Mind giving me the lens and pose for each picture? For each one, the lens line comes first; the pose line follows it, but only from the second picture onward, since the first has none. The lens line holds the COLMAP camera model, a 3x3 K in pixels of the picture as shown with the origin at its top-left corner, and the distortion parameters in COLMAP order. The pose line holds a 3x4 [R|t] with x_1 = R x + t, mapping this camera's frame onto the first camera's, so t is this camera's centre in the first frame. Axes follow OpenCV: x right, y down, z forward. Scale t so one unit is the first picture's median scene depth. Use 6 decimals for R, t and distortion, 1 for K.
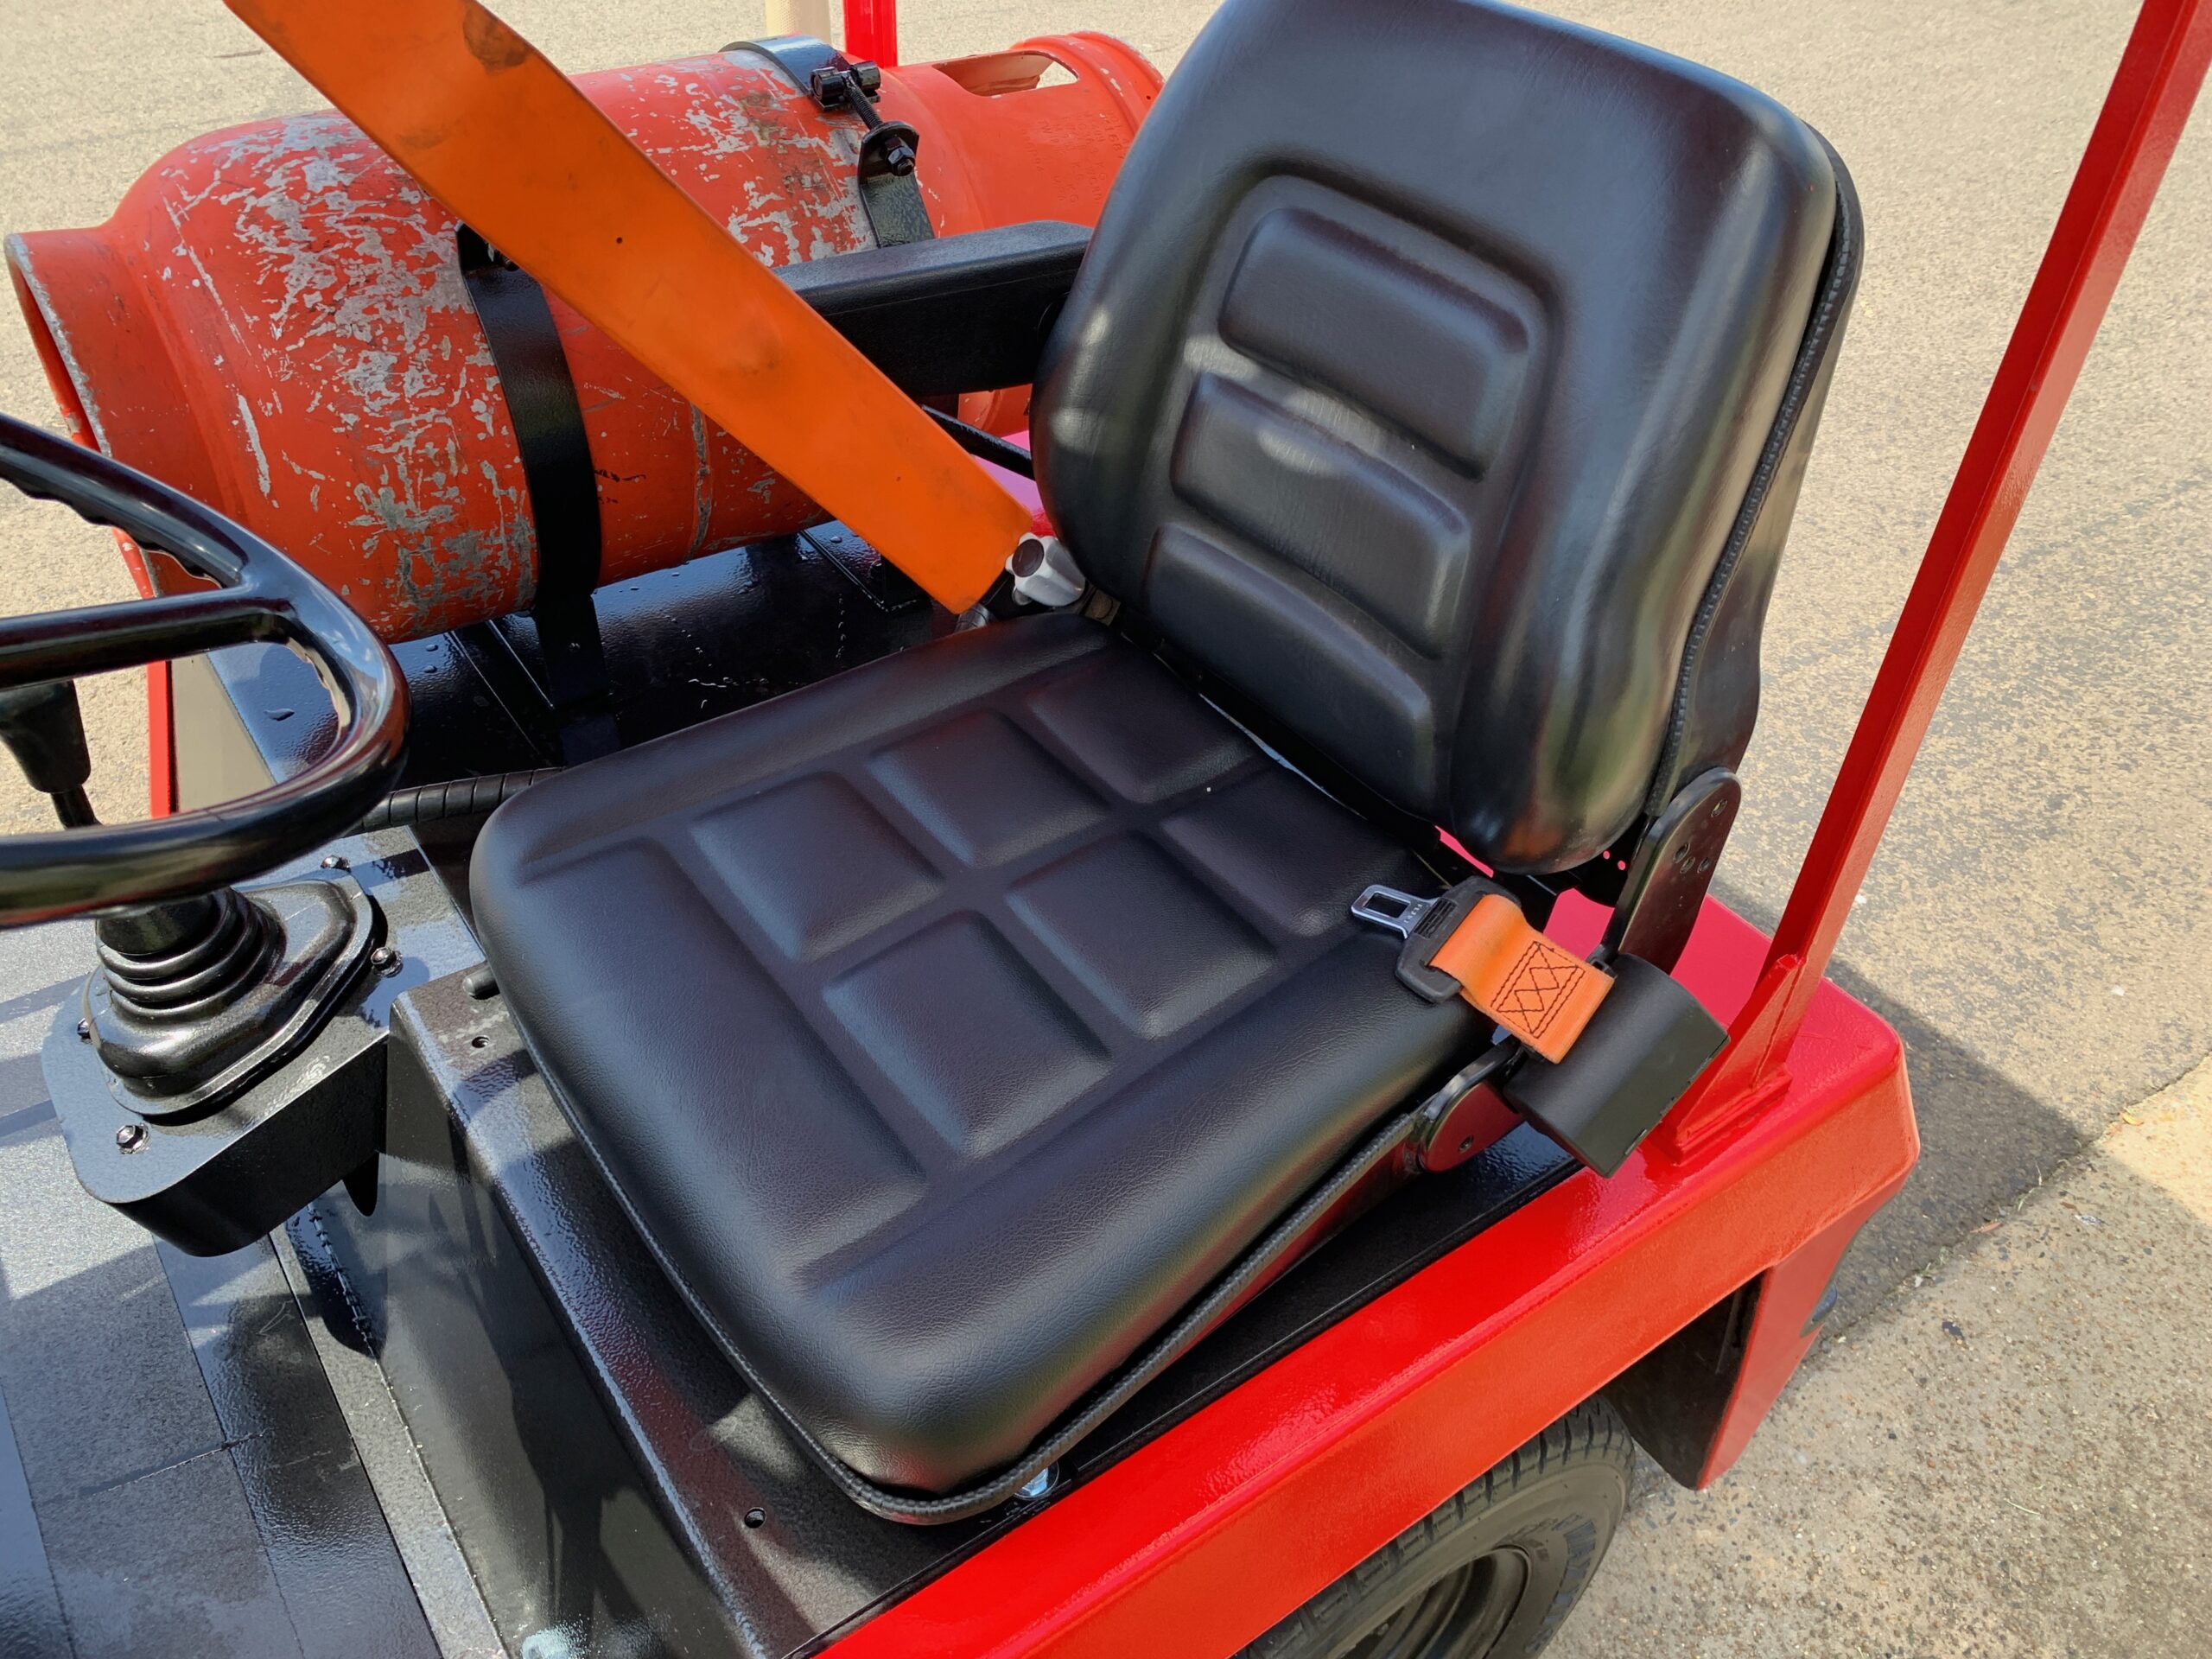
lens RADIAL K [[1697.7, 0, 1143.9], [0, 1697.7, 871.2], [0, 0, 1]] dist [0.008647, 0.003408]
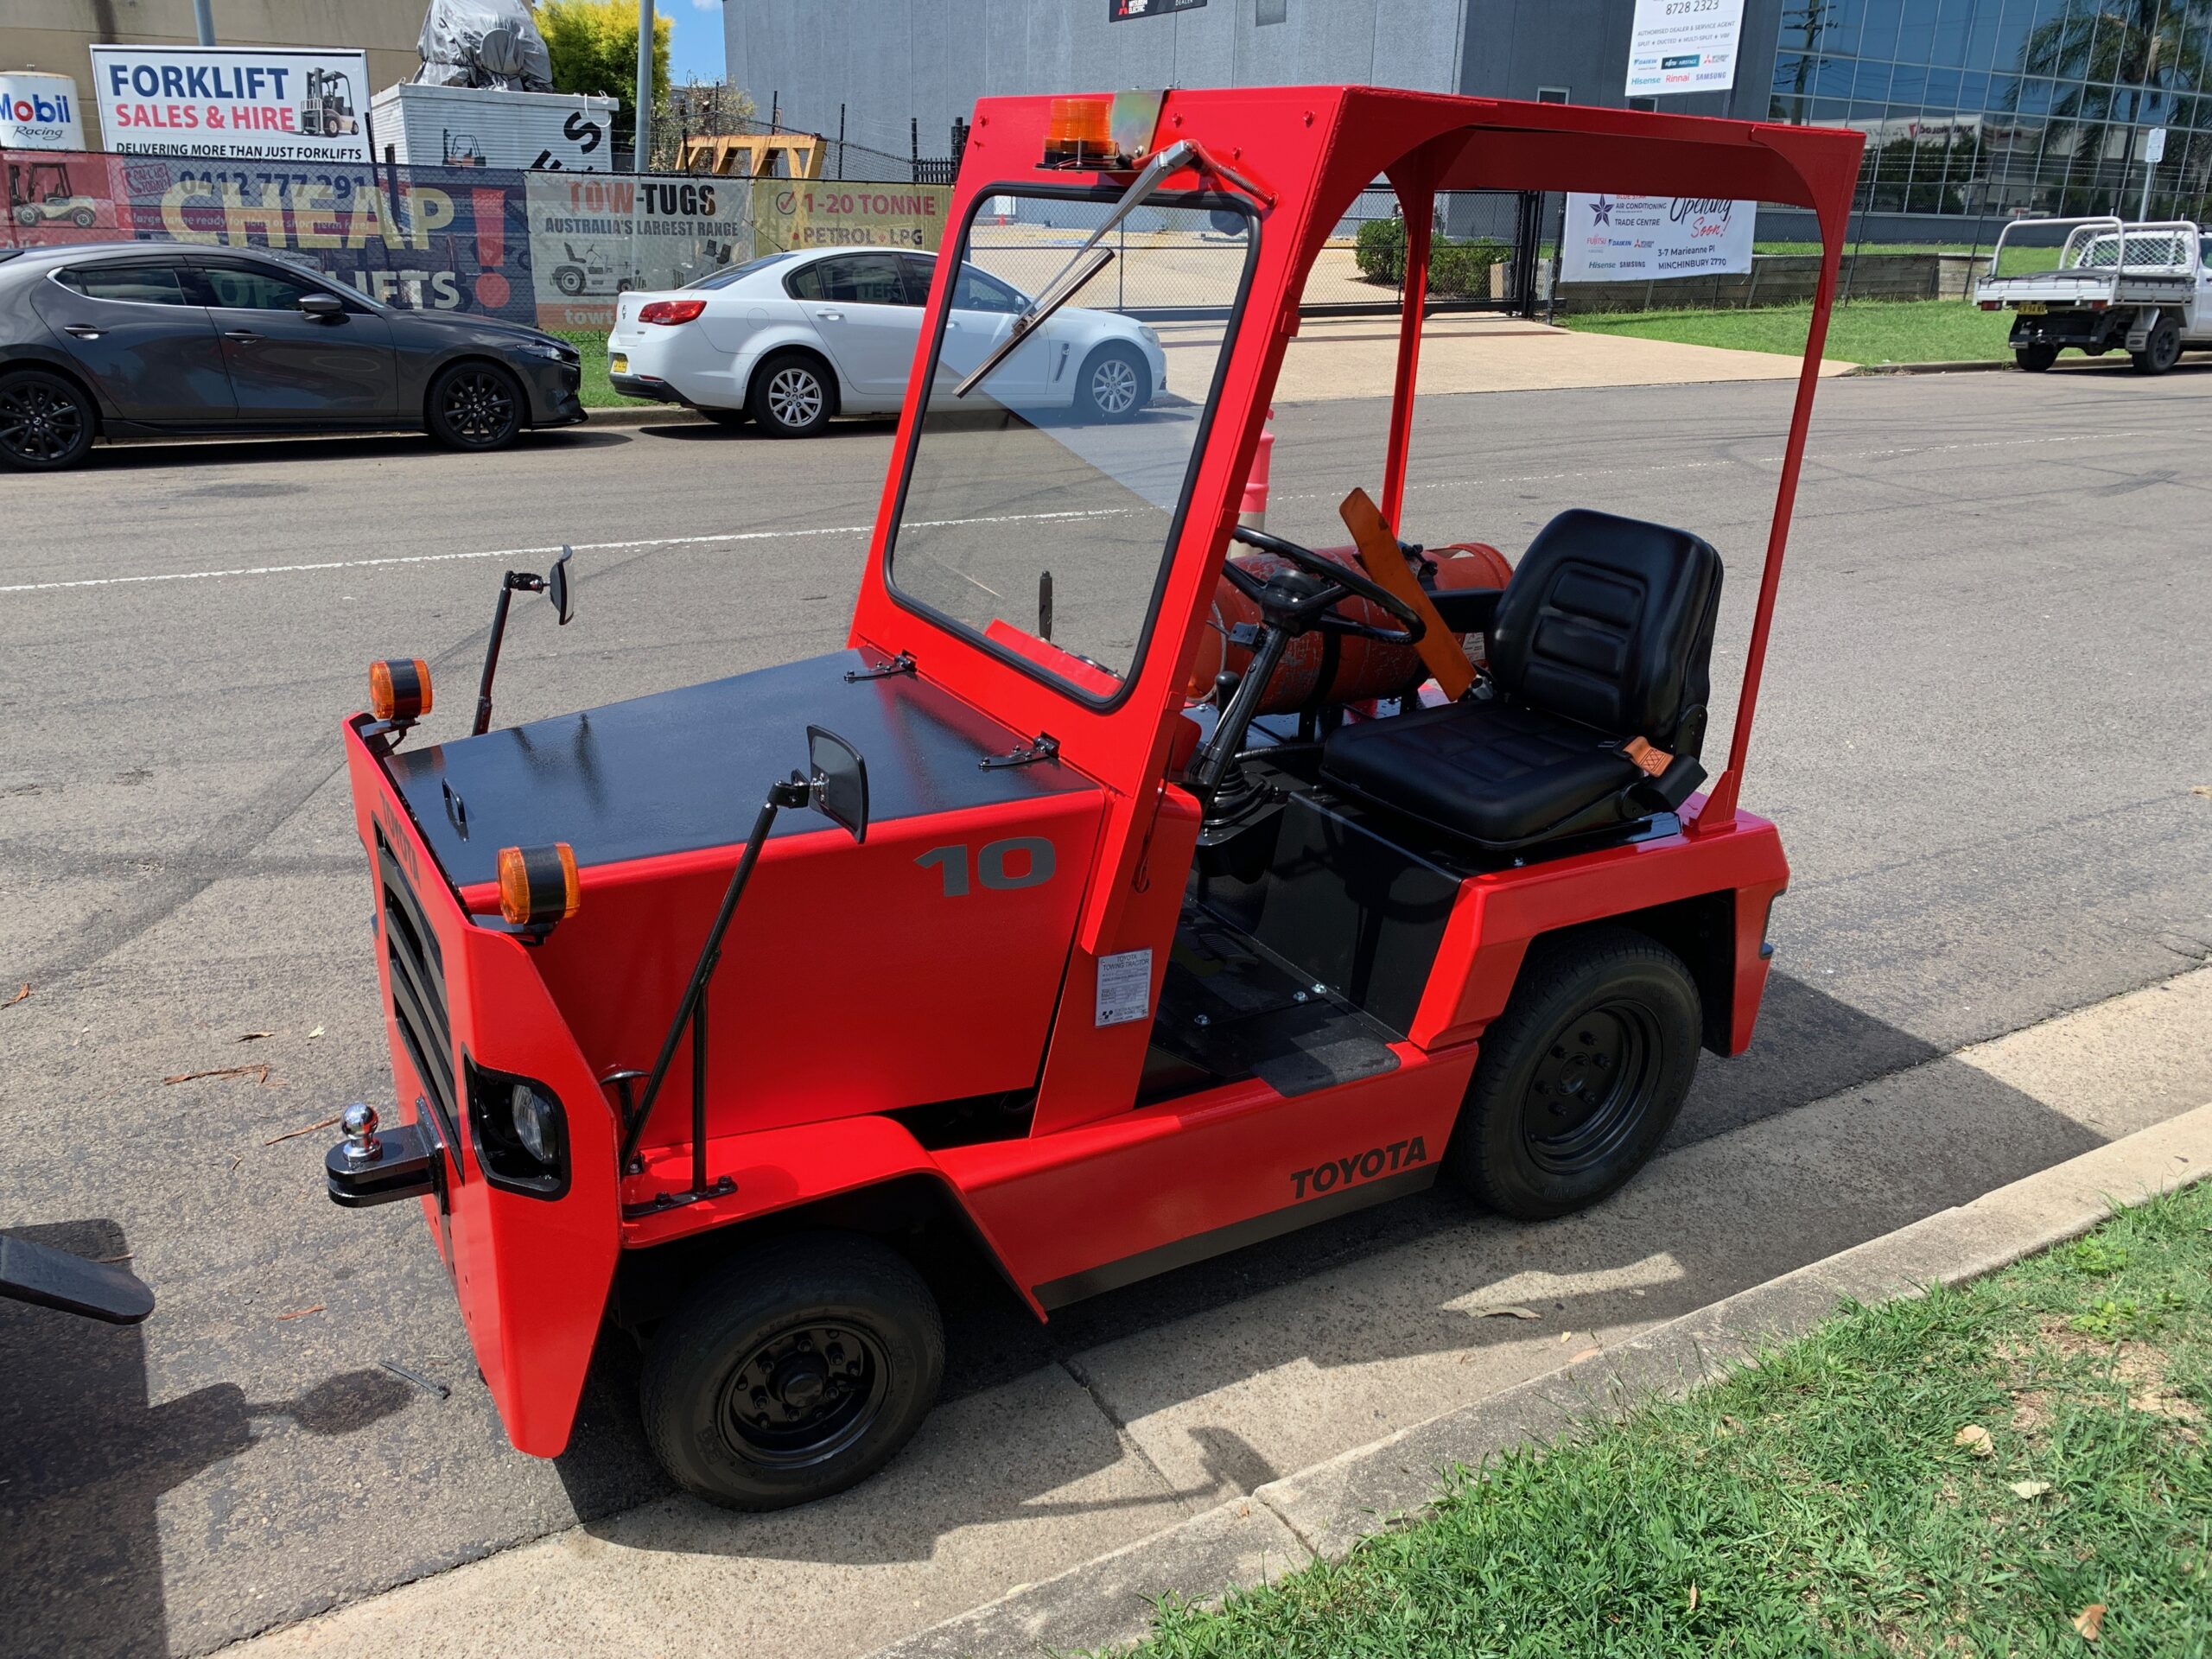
lens RADIAL K [[1755.1, 0, 1106.0], [0, 1755.1, 829.5], [0, 0, 1]] dist [-0.003603, 0.010359]
pose [[0.996674, 0.025096, -0.077530, -0.311356], [-0.050235, 0.938340, -0.342044, 0.758449], [0.064166, 0.344801, 0.936480, -1.235779]]
